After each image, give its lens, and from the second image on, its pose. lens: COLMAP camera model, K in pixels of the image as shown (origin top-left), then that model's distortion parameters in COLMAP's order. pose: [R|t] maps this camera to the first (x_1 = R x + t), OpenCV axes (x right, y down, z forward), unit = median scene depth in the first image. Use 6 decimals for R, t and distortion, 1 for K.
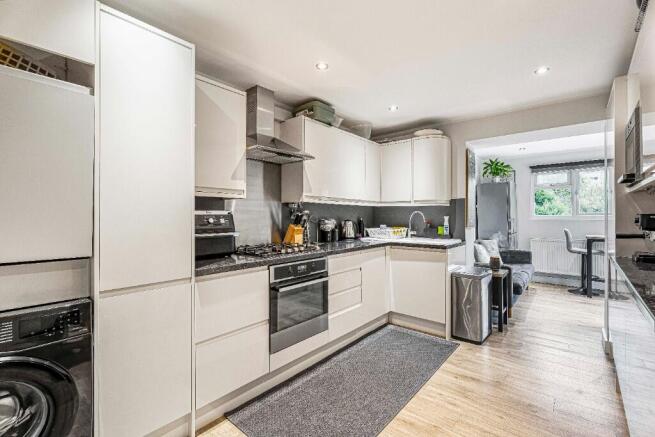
lens RADIAL K [[296.4, 0, 327.2], [0, 296.4, 214.7], [0, 0, 1]] dist [-0.001512, -0.000214]
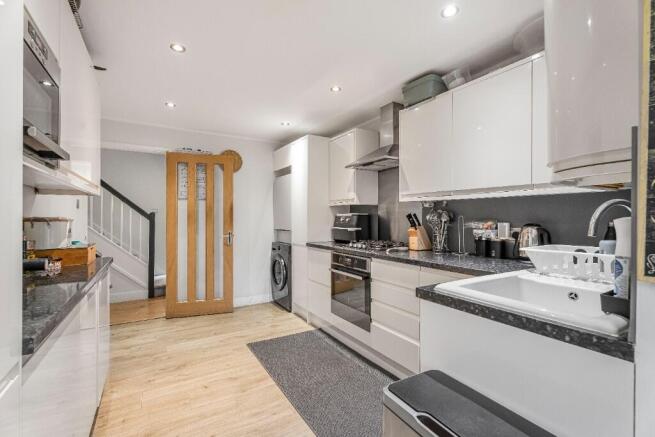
lens RADIAL K [[296.4, 0, 329.5], [0, 296.4, 217.6], [0, 0, 1]] dist [-0.001512, -0.000214]
pose [[-0.312633, 0.001274, -0.949873, 1.127205], [0.000633, 0.999999, 0.001133, 0.006777], [0.949874, -0.000247, -0.312633, 1.368594]]
